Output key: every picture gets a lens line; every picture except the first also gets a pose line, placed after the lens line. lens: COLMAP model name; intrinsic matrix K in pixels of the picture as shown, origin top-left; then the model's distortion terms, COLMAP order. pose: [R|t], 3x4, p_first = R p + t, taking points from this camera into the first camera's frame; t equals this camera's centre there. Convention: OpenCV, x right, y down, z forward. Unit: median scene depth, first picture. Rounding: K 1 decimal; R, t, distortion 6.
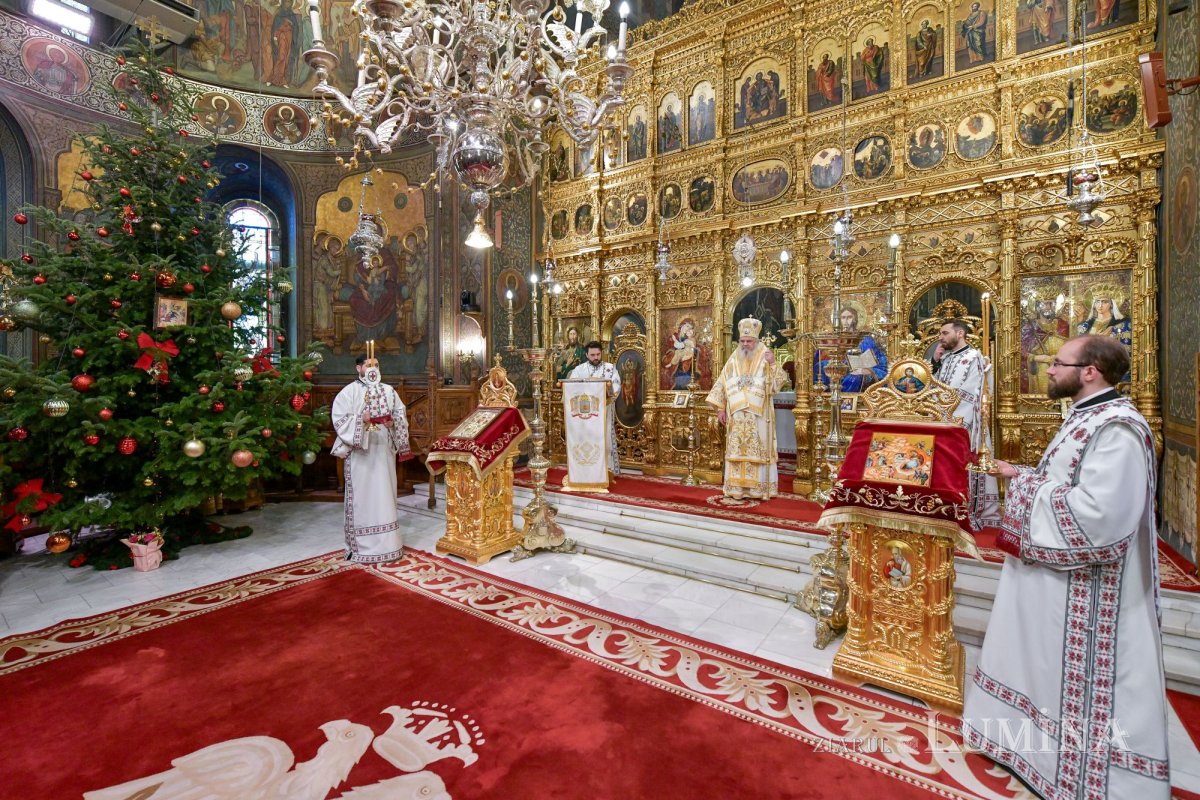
lens RADIAL K [[524.5, 0, 614.9], [0, 524.5, 382.2], [0, 0, 1]] dist [-0.006074, -0.000536]
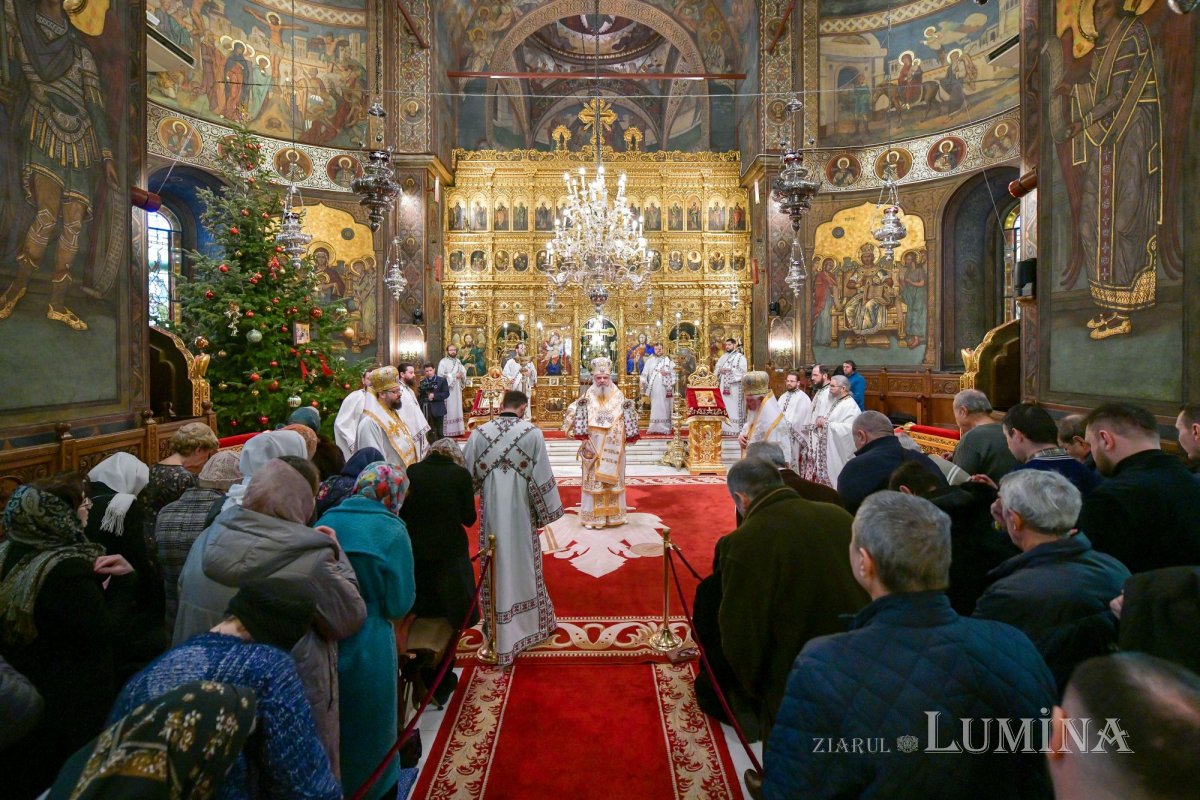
lens RADIAL K [[543.0, 0, 638.4], [0, 543.0, 354.4], [0, 0, 1]] dist [-0.002199, -0.000473]
pose [[0.778836, -0.003218, 0.627219, -1.088768], [0.006947, 0.999970, -0.003496, -0.065336], [-0.627189, 0.007080, 0.778835, -0.757524]]
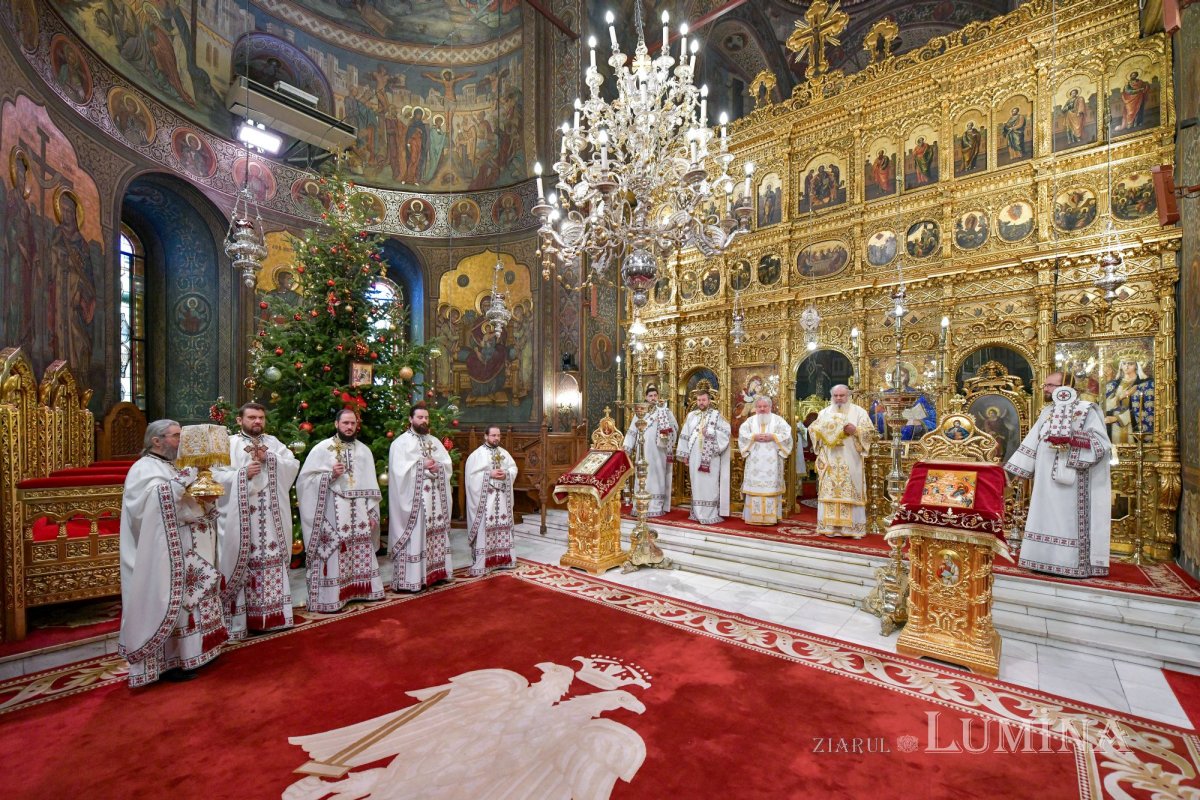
lens RADIAL K [[512.0, 0, 615.8], [0, 512.0, 427.5], [0, 0, 1]] dist [-0.004710, -0.000827]
pose [[0.997420, 0.005254, -0.071590, -0.131100], [-0.005752, 0.999961, -0.006755, 0.002730], [0.071552, 0.007149, 0.997411, -0.222896]]
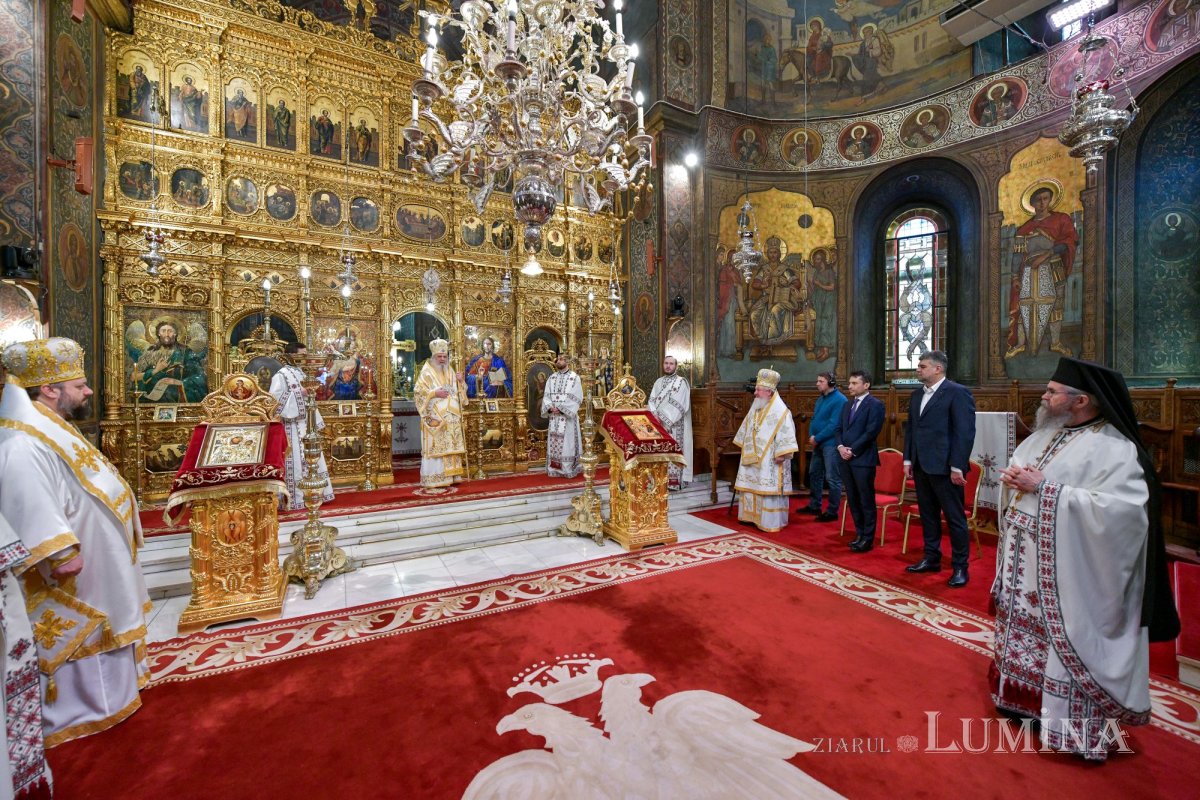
lens RADIAL K [[475.2, 0, 594.2], [0, 475.2, 394.1], [0, 0, 1]] dist [-0.007270, -0.000700]
pose [[0.447752, -0.009711, 0.894105, -0.694367], [0.012435, 0.999912, 0.004633, 0.007893], [-0.894071, 0.009044, 0.447833, 0.233763]]
